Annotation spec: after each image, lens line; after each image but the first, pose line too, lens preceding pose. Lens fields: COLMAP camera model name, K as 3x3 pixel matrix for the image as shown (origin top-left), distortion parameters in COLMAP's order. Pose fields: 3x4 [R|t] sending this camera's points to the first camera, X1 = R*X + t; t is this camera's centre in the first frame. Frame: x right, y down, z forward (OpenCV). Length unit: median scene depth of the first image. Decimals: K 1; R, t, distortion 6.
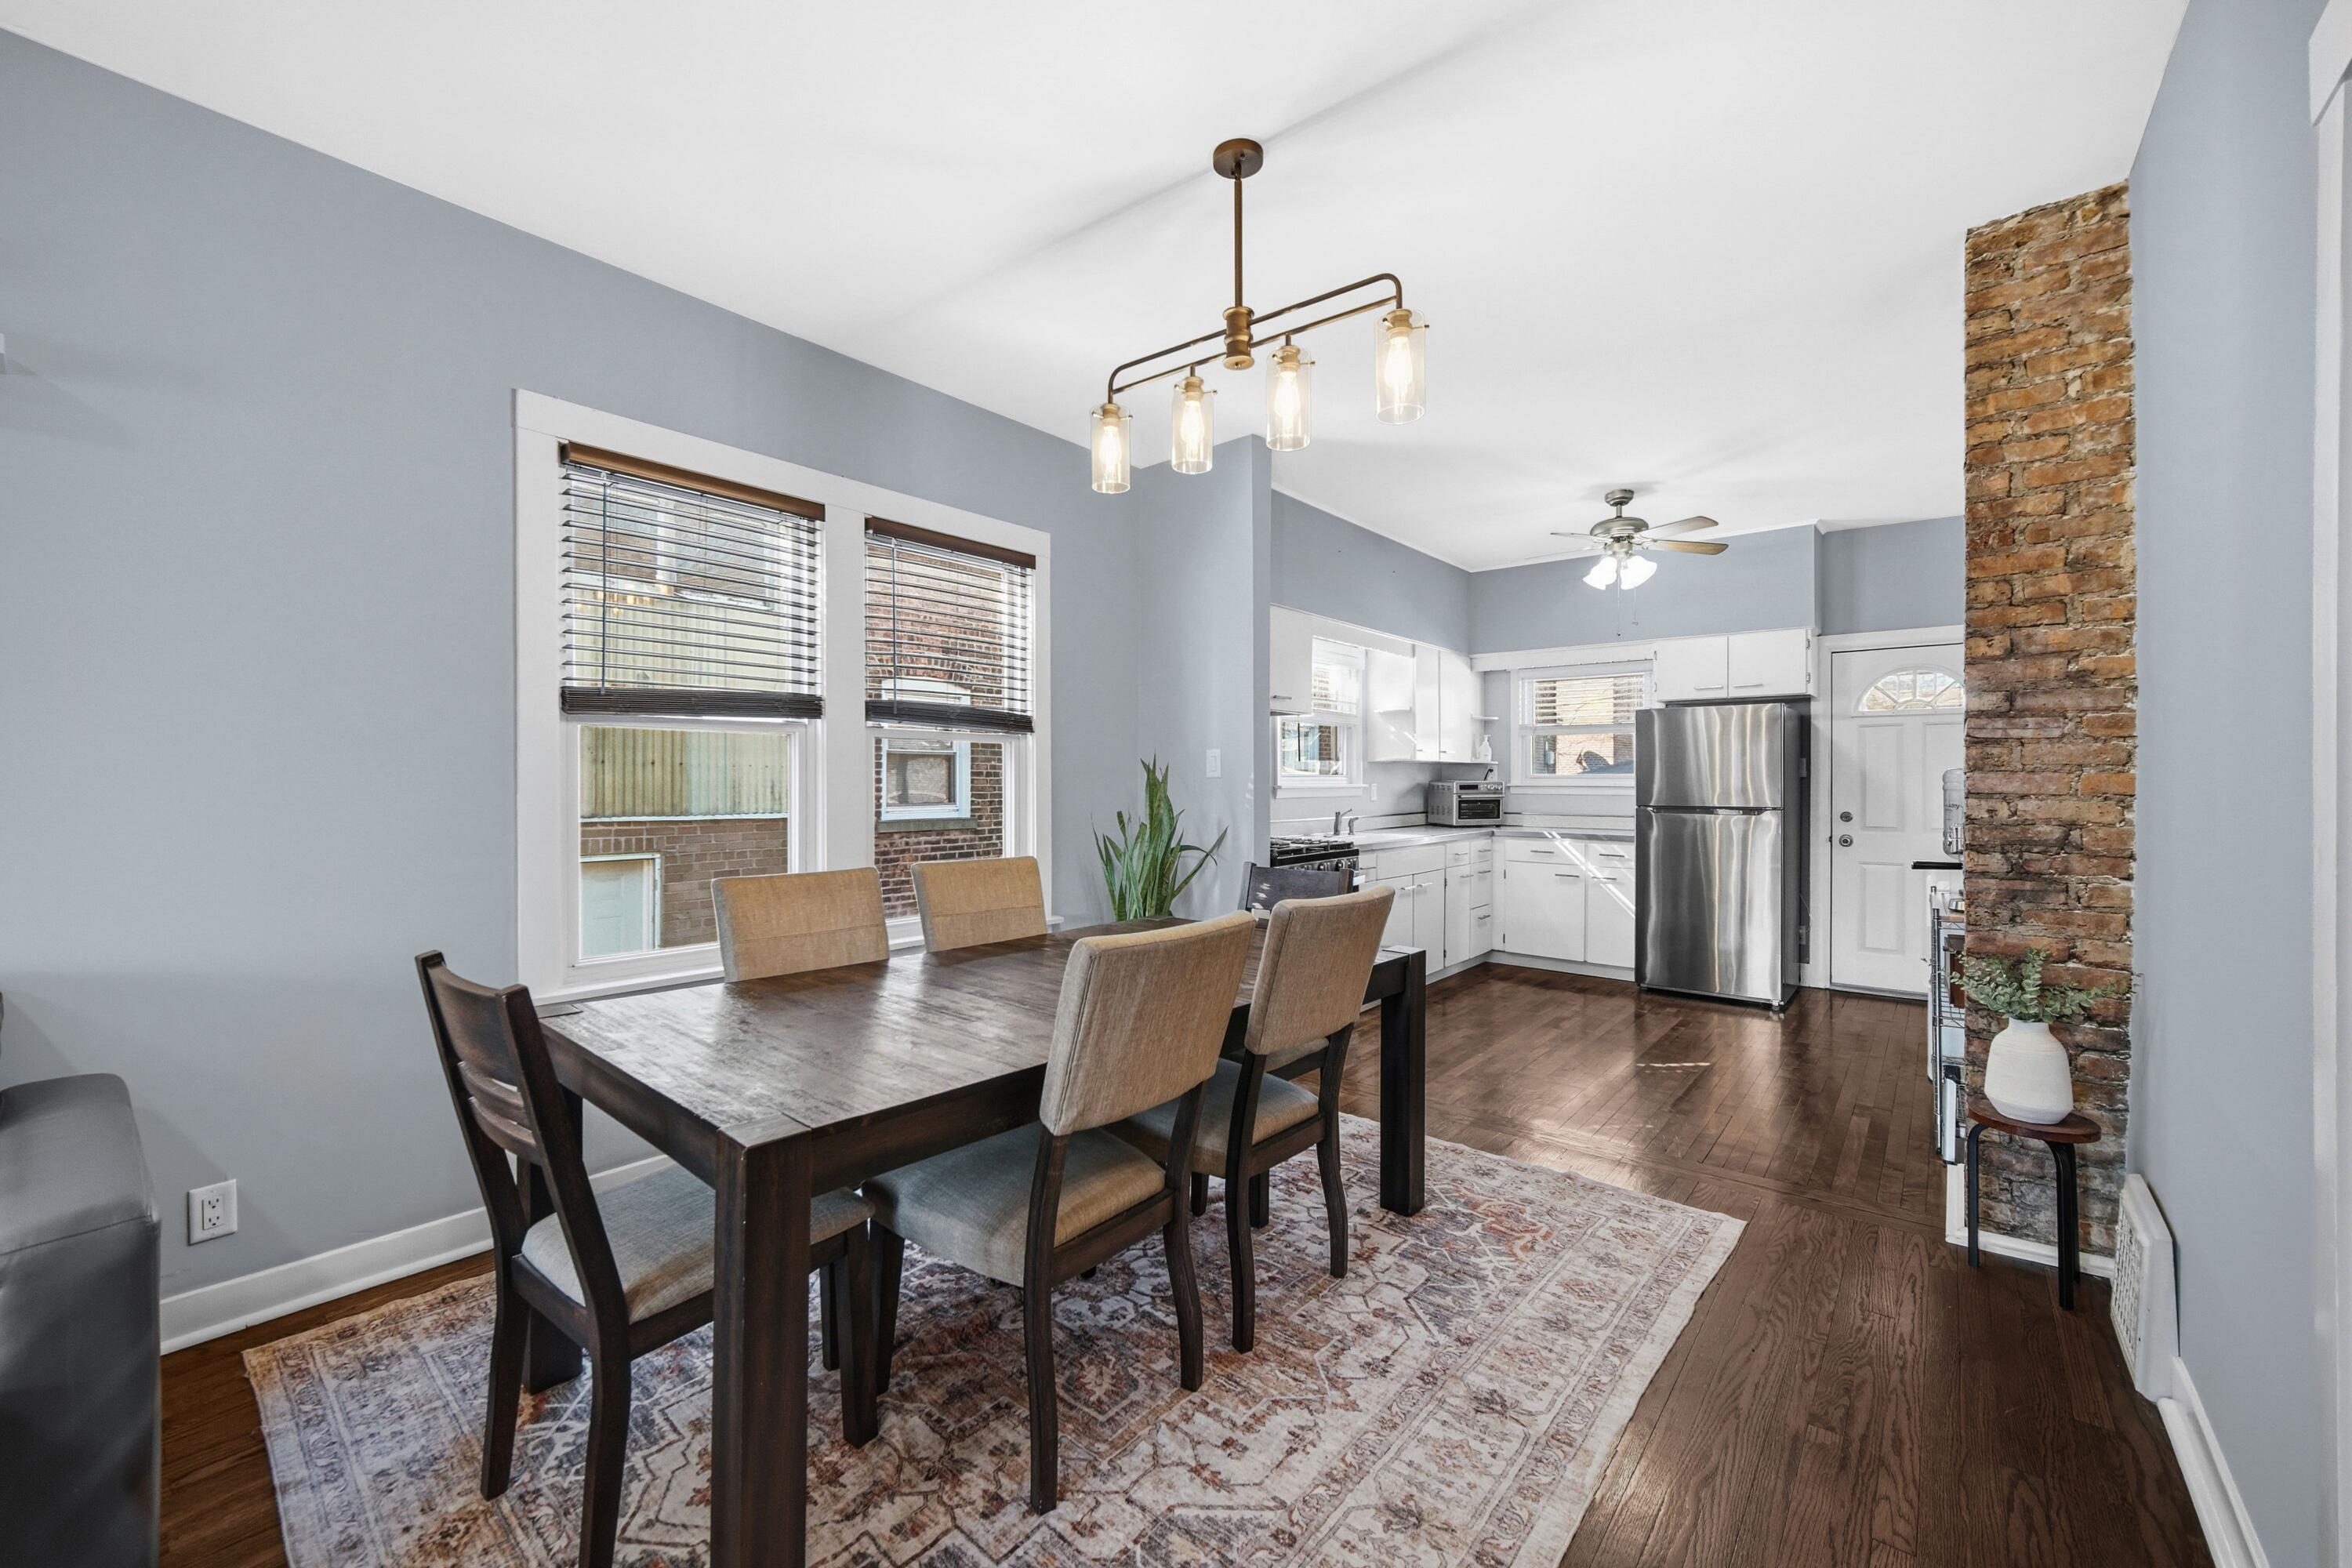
lens RADIAL K [[950.2, 0, 1170.0], [0, 950.2, 774.6], [0, 0, 1]] dist [-0.004260, 0.000354]
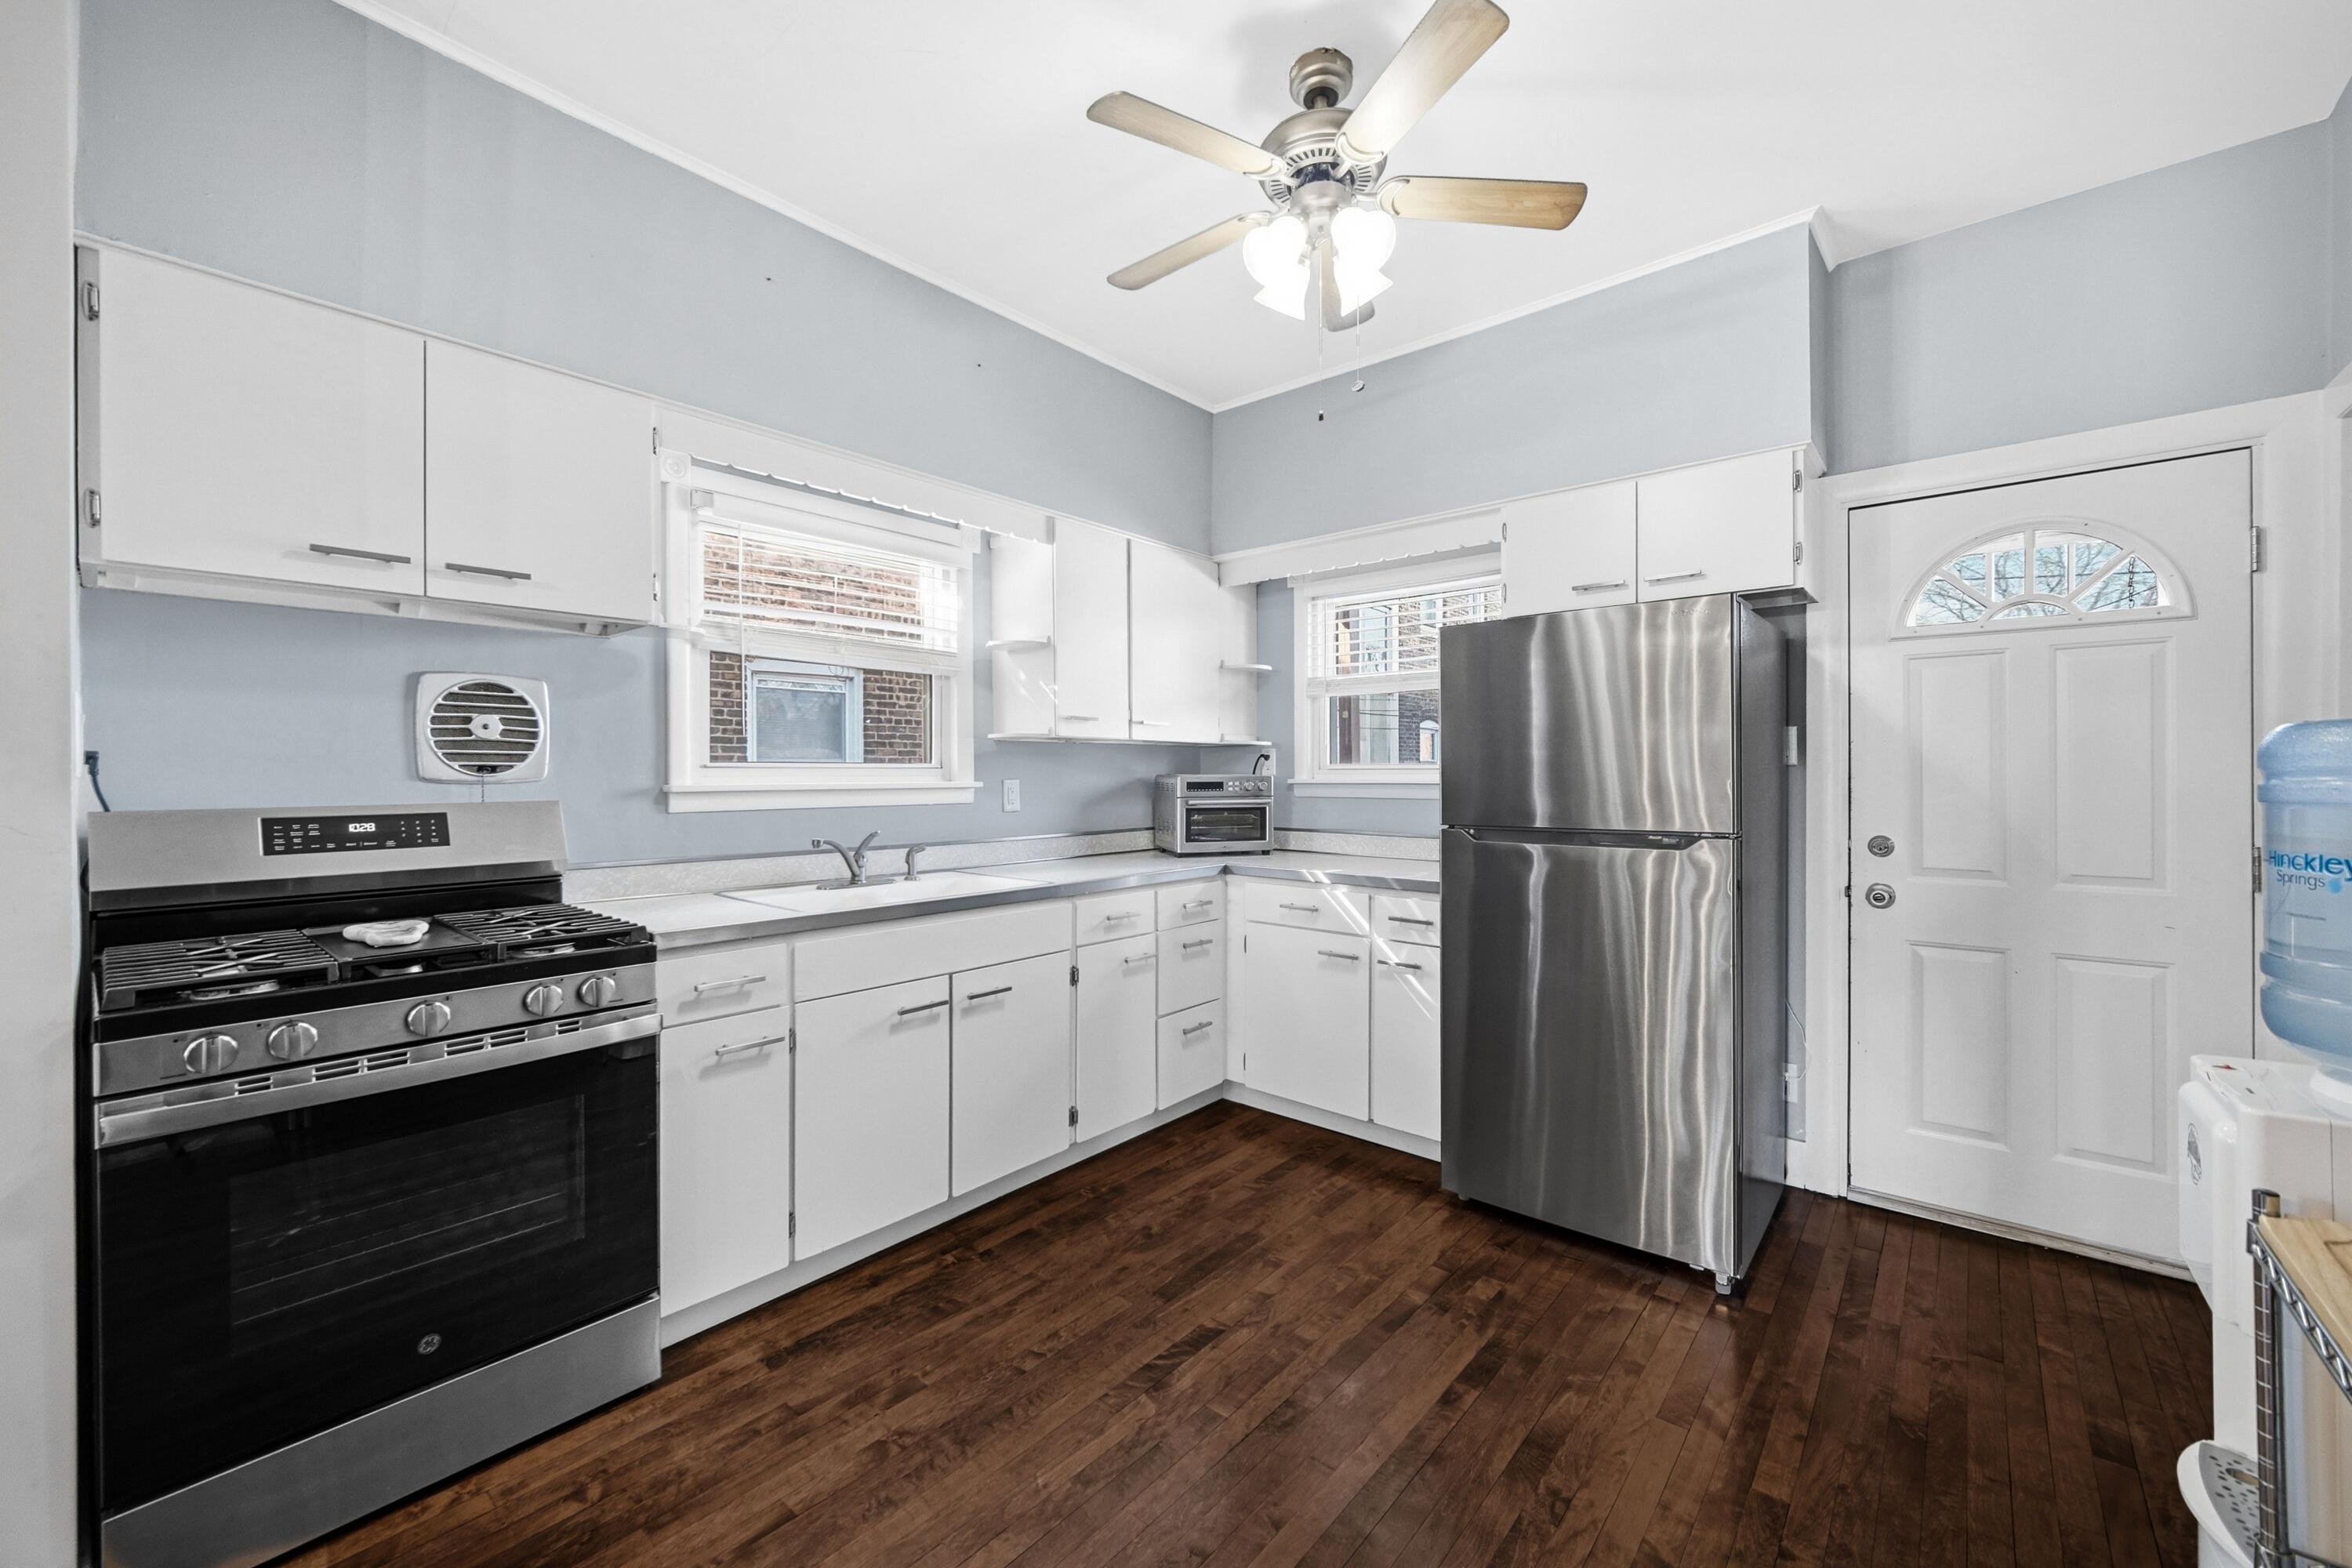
lens RADIAL K [[950.2, 0, 1163.5], [0, 950.2, 773.8], [0, 0, 1]] dist [-0.004260, 0.000354]
pose [[0.999877, -0.005488, -0.014662, 0.337271], [0.005494, 0.999985, 0.000350, 0.006145], [0.014660, -0.000431, 0.999892, 0.485637]]
